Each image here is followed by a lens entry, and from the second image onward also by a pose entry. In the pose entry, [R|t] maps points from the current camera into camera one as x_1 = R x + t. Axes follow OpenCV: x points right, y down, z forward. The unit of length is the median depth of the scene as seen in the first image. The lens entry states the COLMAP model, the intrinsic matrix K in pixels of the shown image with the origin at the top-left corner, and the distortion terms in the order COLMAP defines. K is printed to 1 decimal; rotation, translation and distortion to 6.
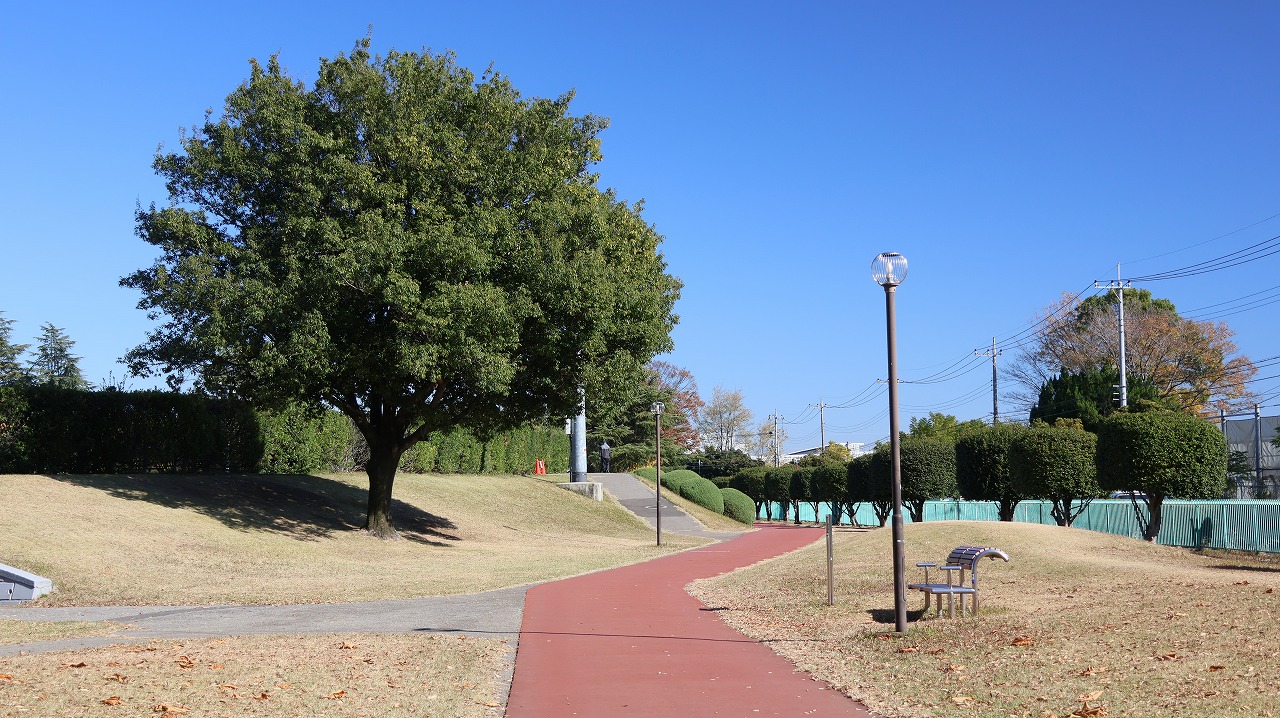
lens RADIAL K [[1967.8, 0, 640.0], [0, 1967.8, 359.0], [0, 0, 1]] dist [0.002086, 2.355538]
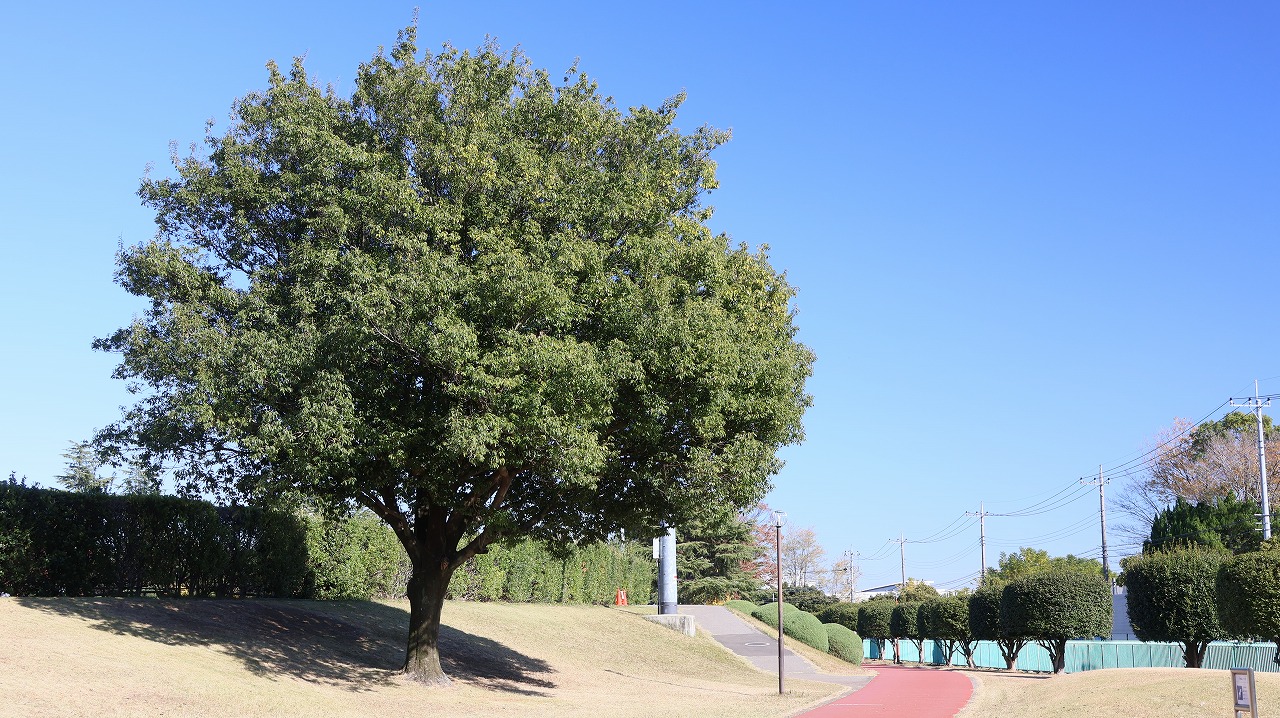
lens RADIAL K [[1813.1, 0, 640.0], [0, 1813.1, 359.0], [0, 0, 1]] dist [0.135955, 0.011344]
pose [[0.999426, 0.000963, -0.033878, -0.026079], [-0.003671, 0.996791, -0.079965, 0.022907], [0.033692, 0.080043, 0.996222, 0.300780]]
